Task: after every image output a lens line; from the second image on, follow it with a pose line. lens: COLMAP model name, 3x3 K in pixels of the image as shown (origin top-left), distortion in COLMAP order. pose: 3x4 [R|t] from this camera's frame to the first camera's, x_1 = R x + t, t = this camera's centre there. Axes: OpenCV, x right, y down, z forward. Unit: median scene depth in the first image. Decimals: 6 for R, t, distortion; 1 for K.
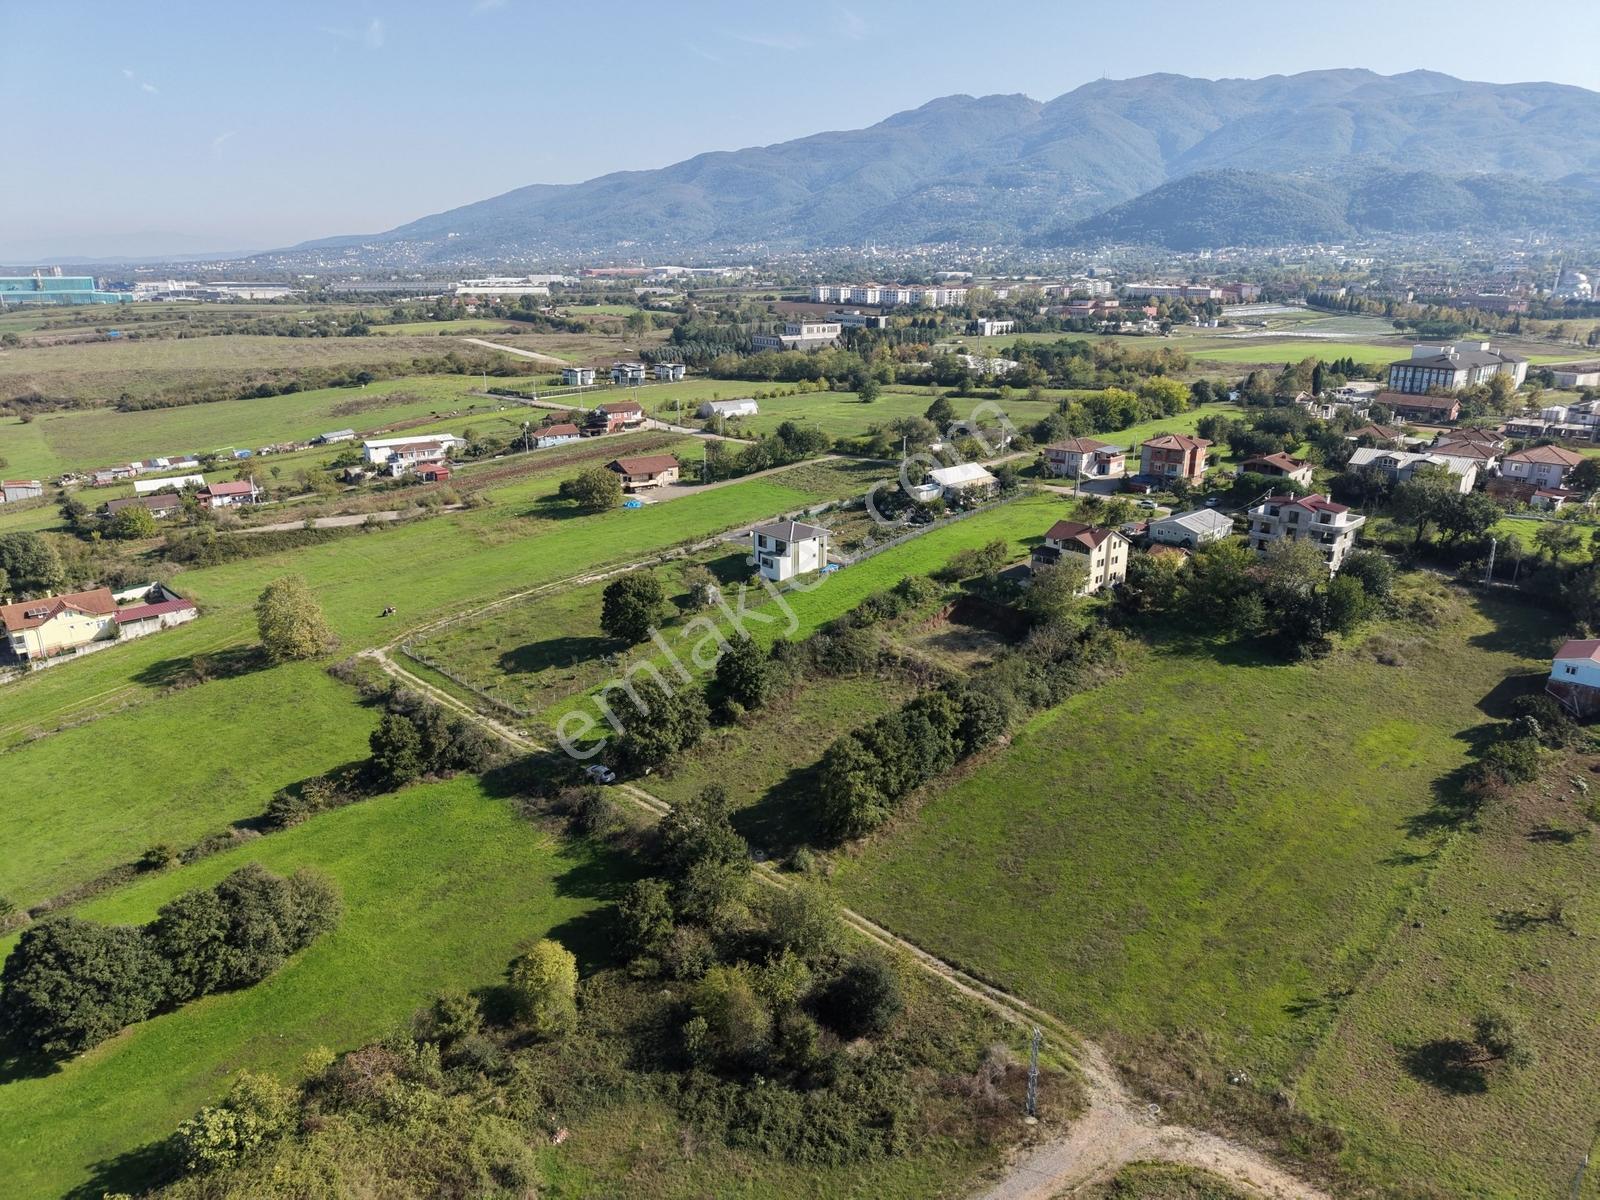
lens RADIAL K [[1065.5, 0, 803.6], [0, 1065.5, 593.6], [0, 0, 1]] dist [0.027886, -0.027347]
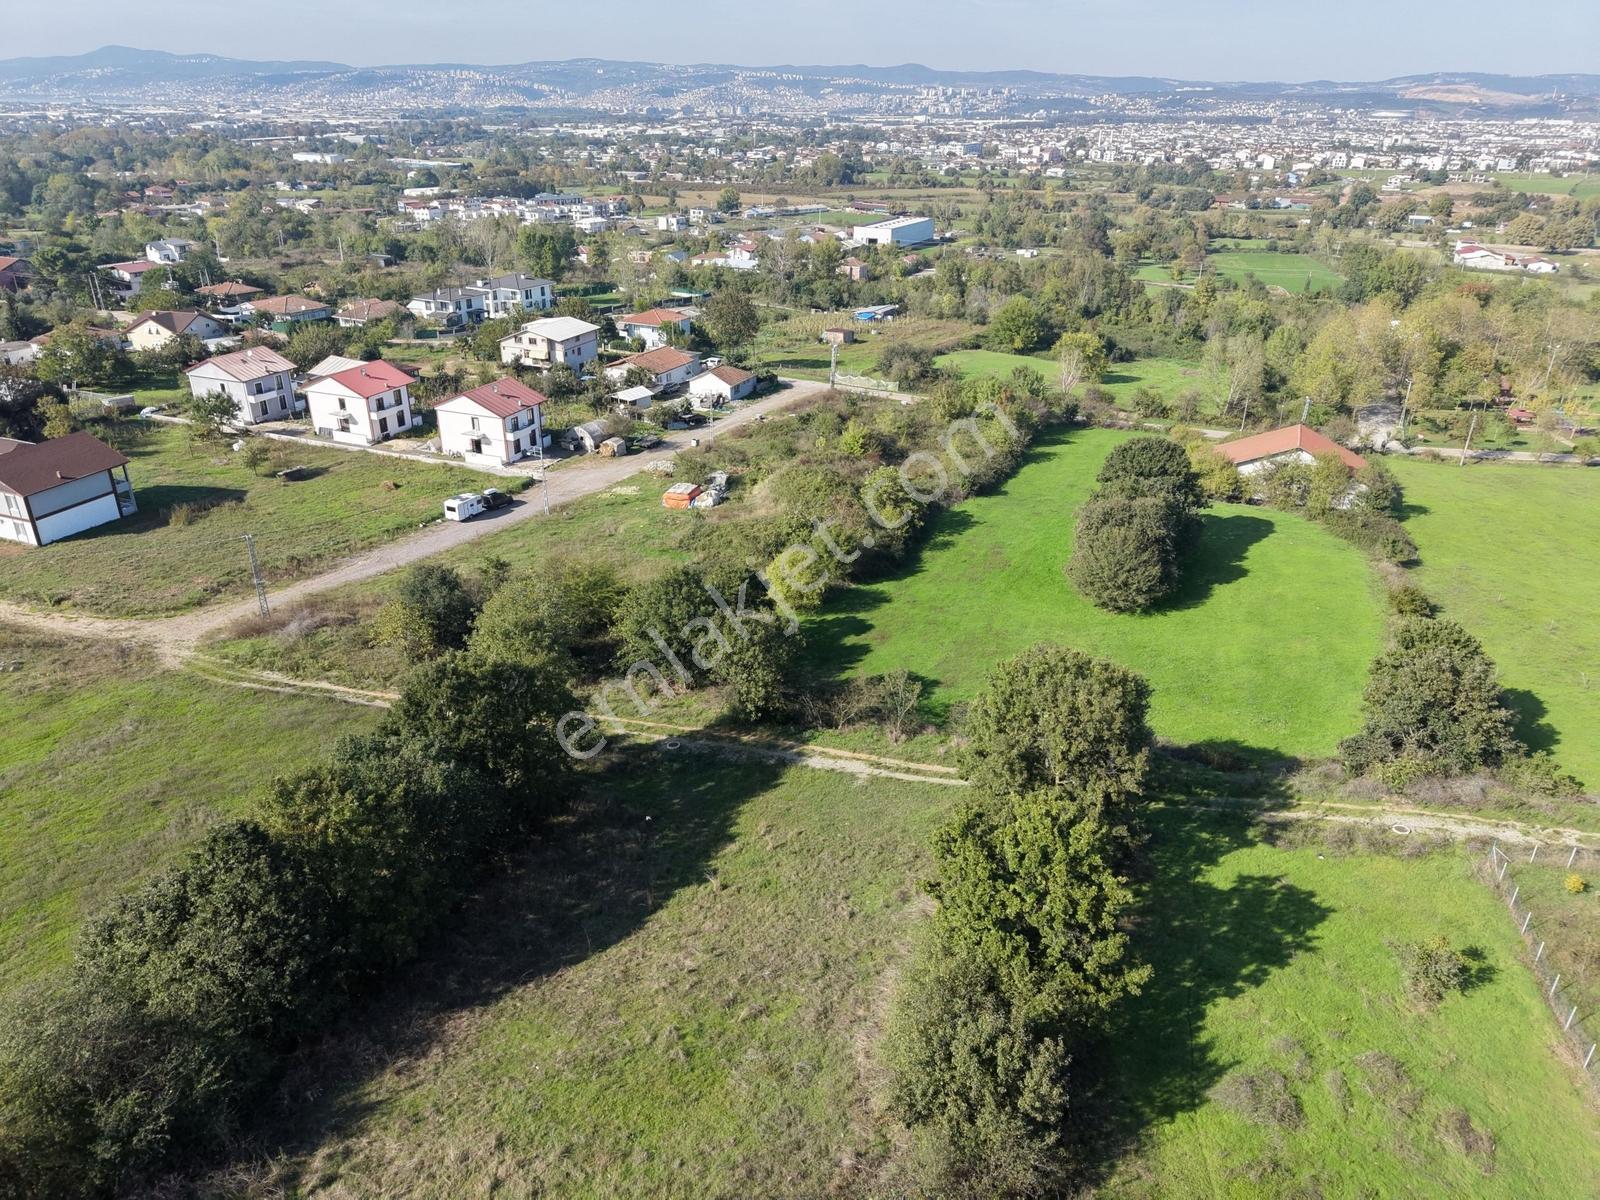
lens RADIAL K [[1065.5, 0, 797.8], [0, 1065.5, 604.4], [0, 0, 1]] dist [0.027886, -0.027347]
pose [[-0.898787, 0.177037, -0.401048, 0.056343], [-0.143636, 0.745407, 0.650951, -0.099091], [0.414187, 0.642671, -0.644533, 0.651507]]
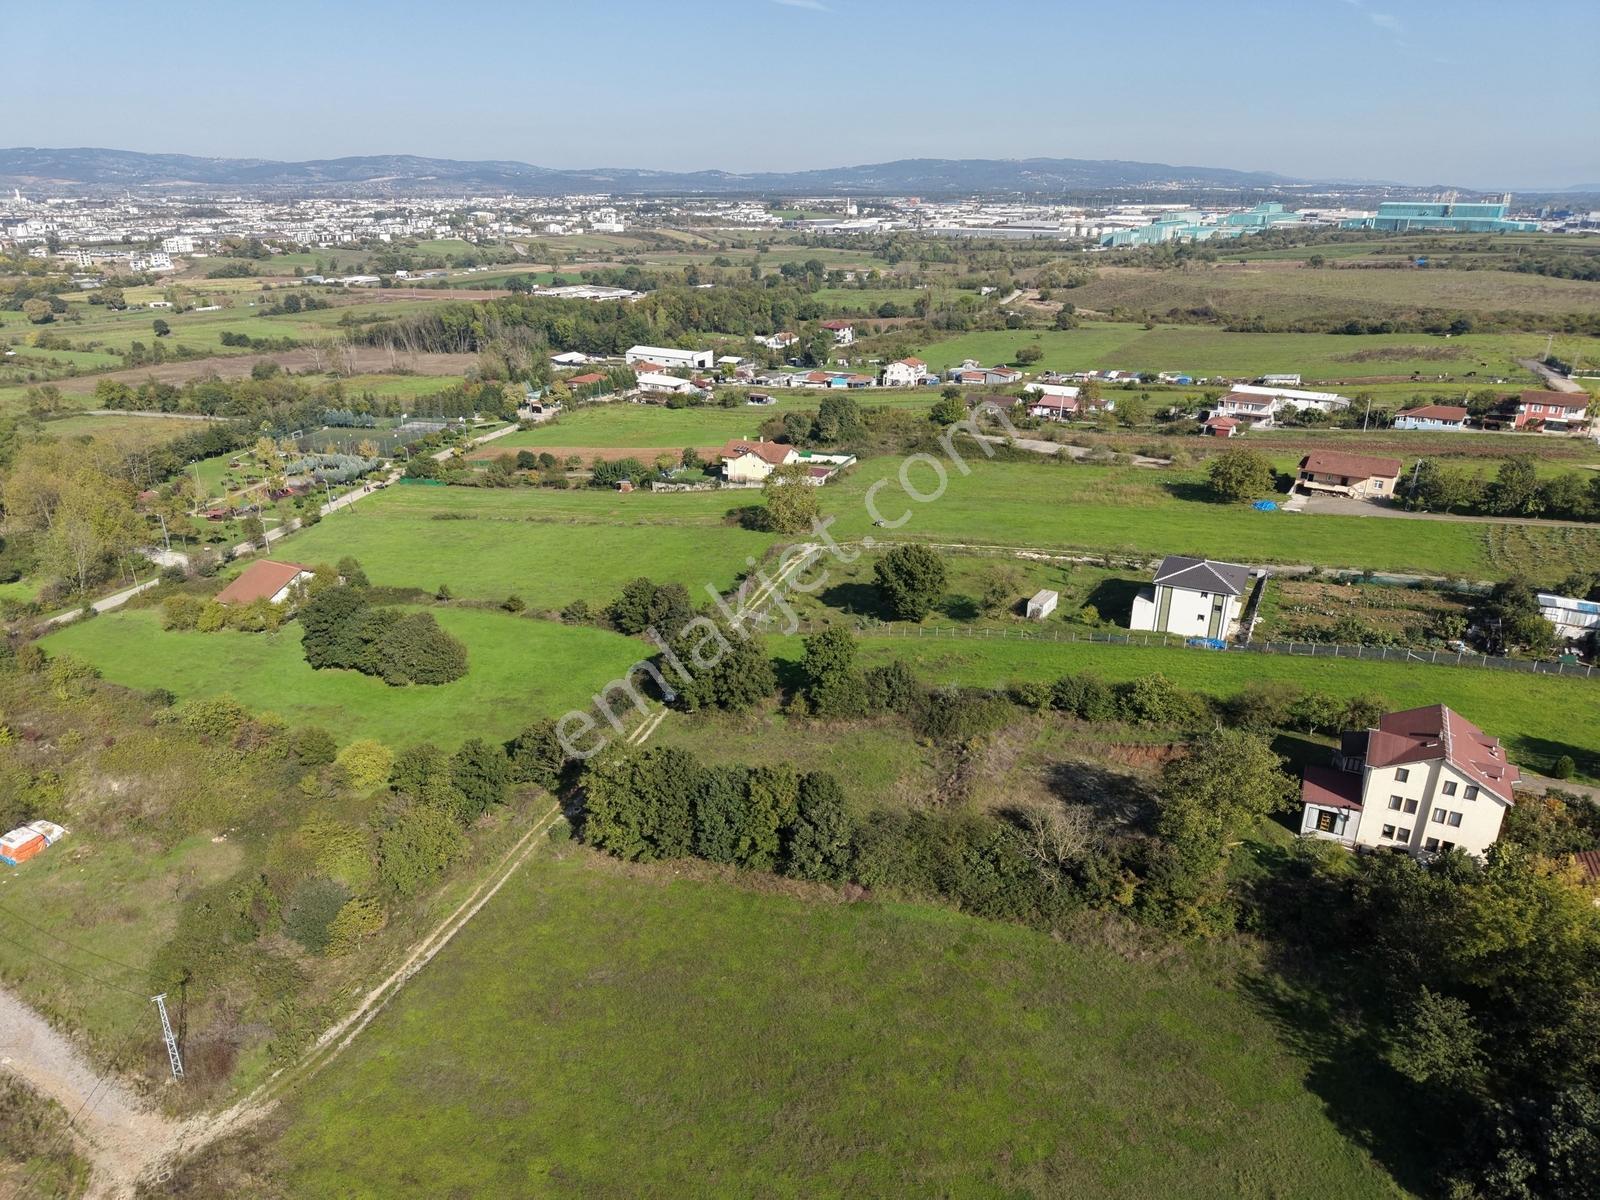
lens RADIAL K [[1065.5, 0, 802.1], [0, 1065.5, 616.7], [0, 0, 1]] dist [0.027886, -0.027347]
pose [[0.375213, 0.351265, -0.857804, 0.384537], [-0.282228, 0.924771, 0.255238, -0.106295], [0.882928, 0.146328, 0.446123, 0.347864]]
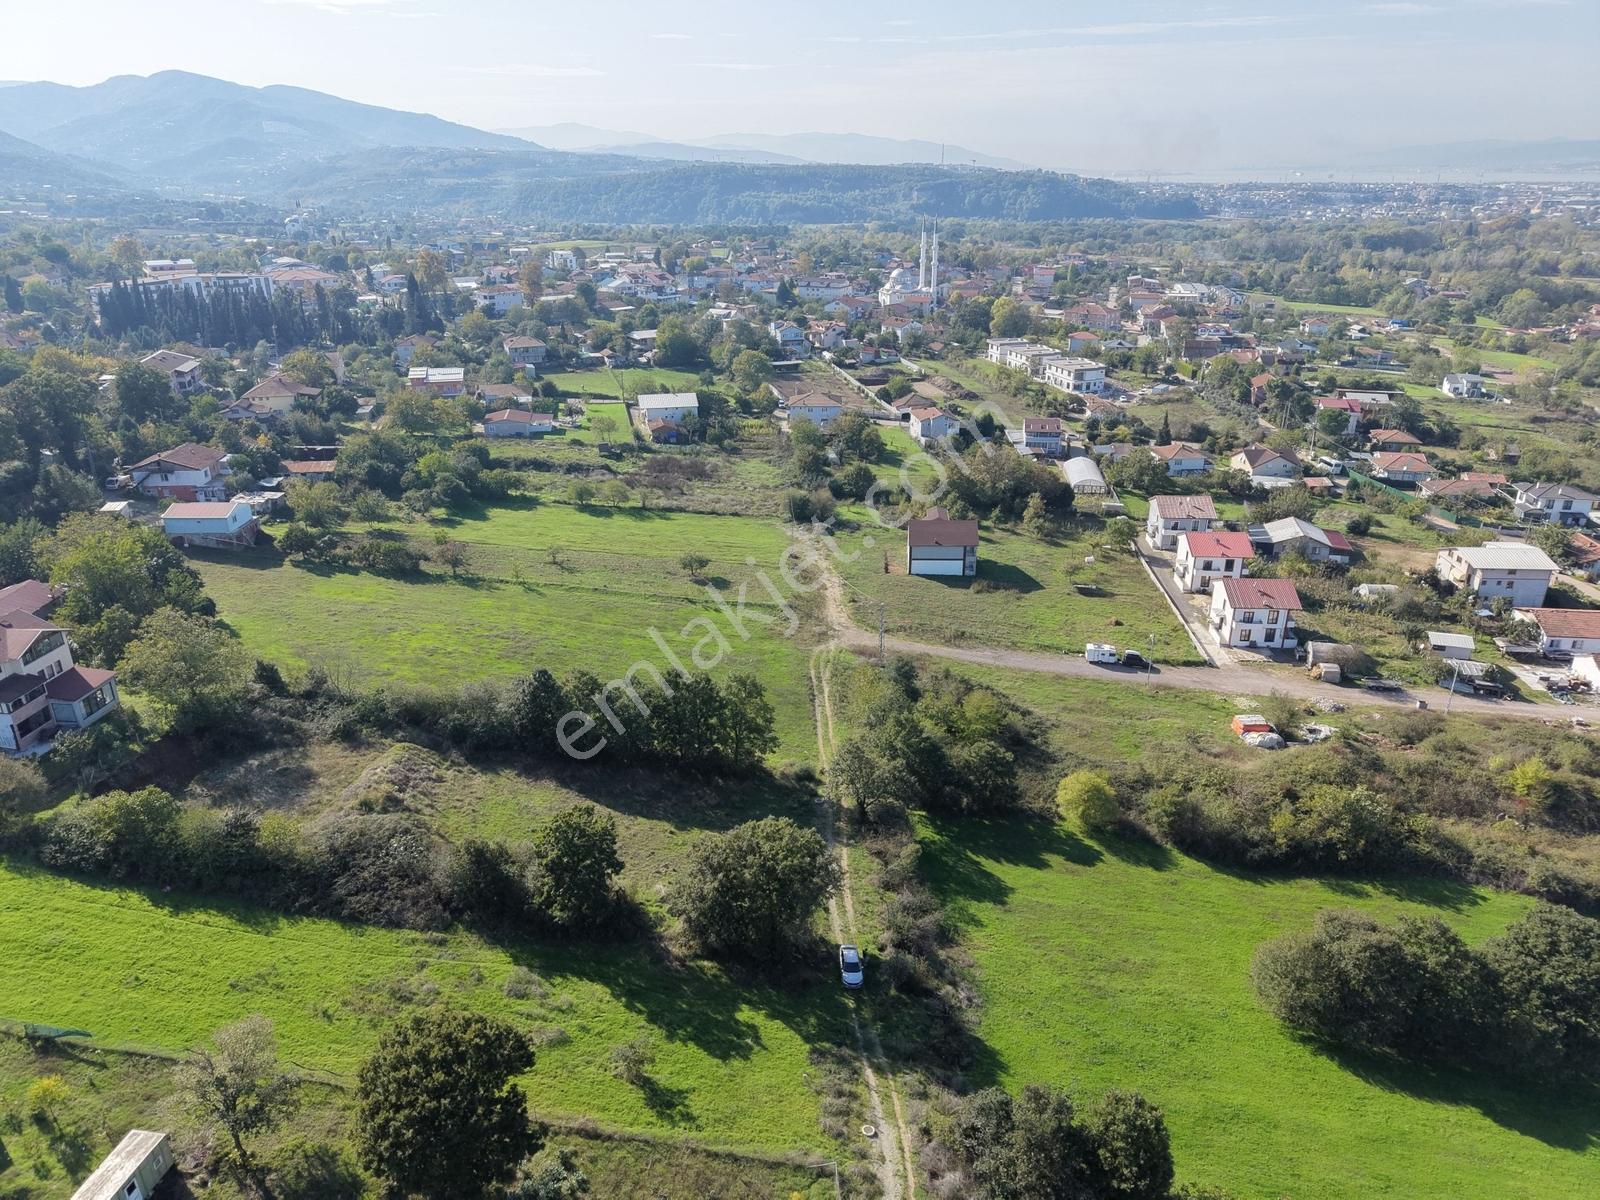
lens RADIAL K [[1065.5, 0, 795.9], [0, 1065.5, 598.8], [0, 0, 1]] dist [0.027886, -0.027347]
pose [[-0.685948, -0.269142, 0.676046, -0.297832], [0.223375, 0.806333, 0.547659, -0.204083], [-0.692516, 0.526677, -0.492983, 0.665670]]
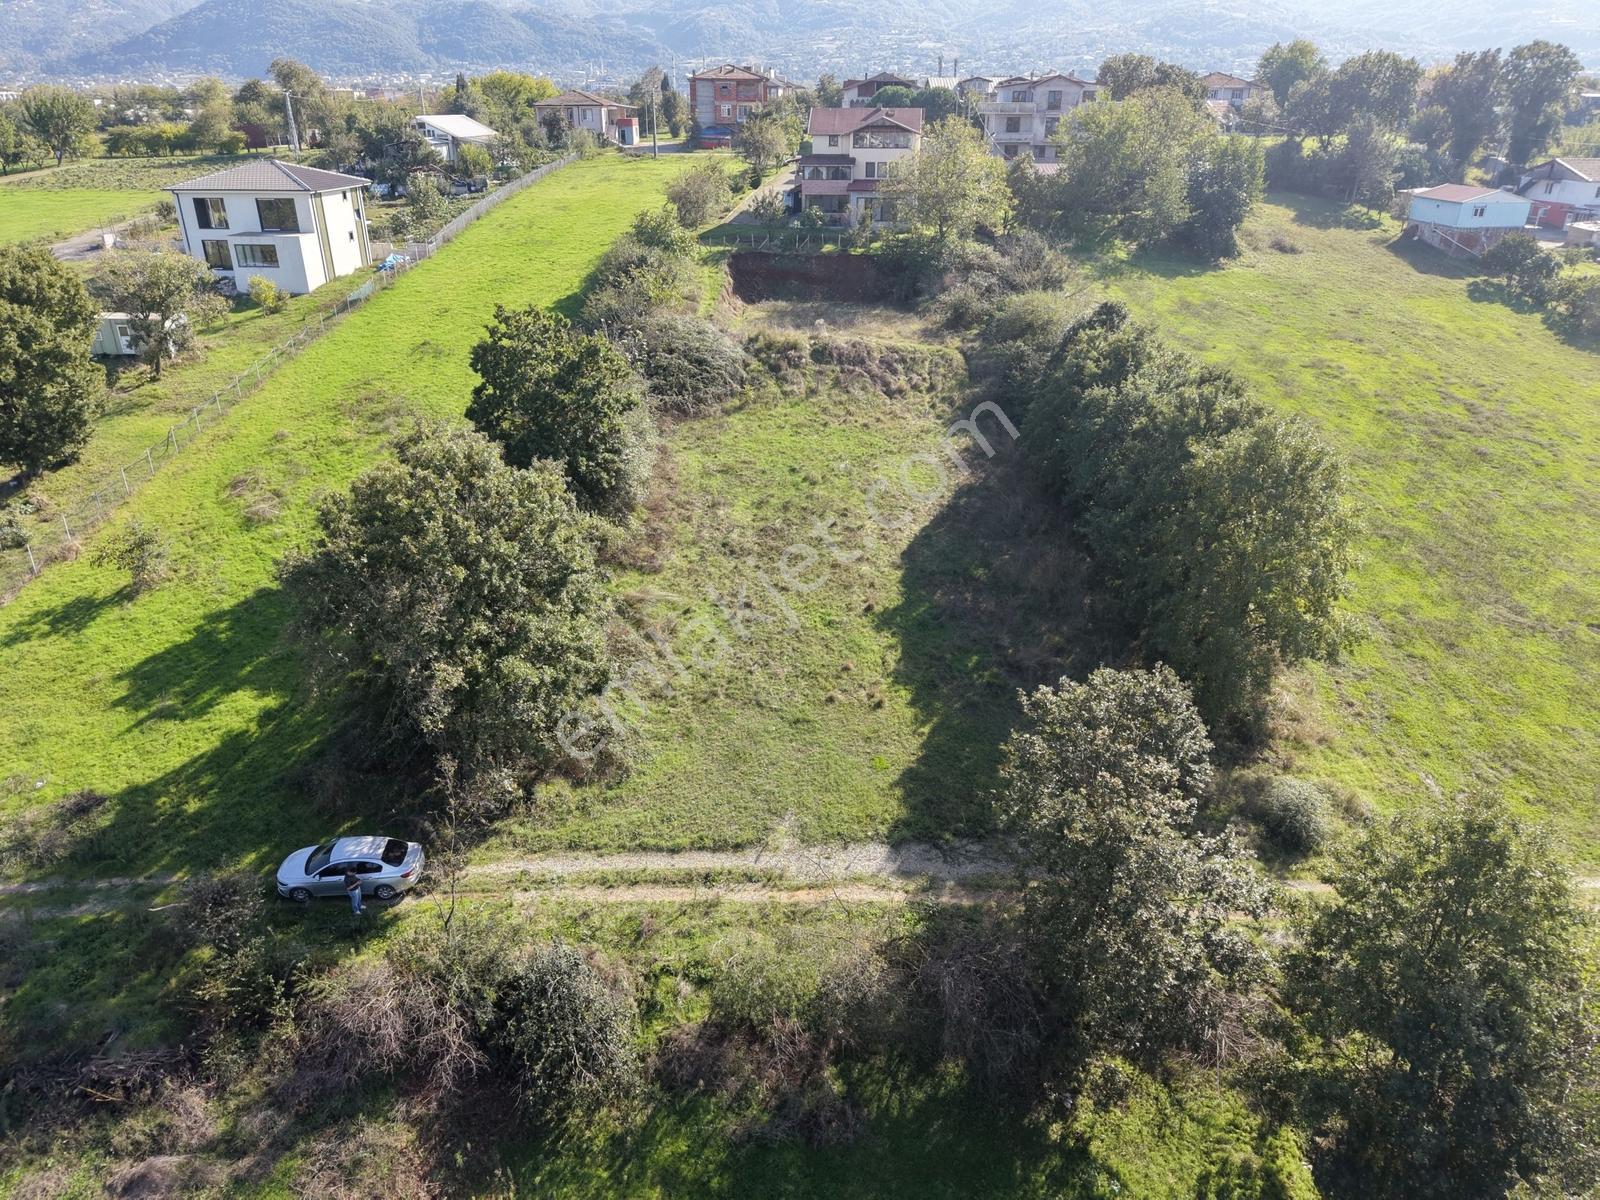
lens RADIAL K [[1065.5, 0, 796.0], [0, 1065.5, 596.4], [0, 0, 1]] dist [0.027886, -0.027347]
pose [[0.720601, -0.291692, 0.629007, -0.138309], [0.210116, 0.956410, 0.202808, 0.043164], [-0.660746, -0.013979, 0.750479, 0.404249]]
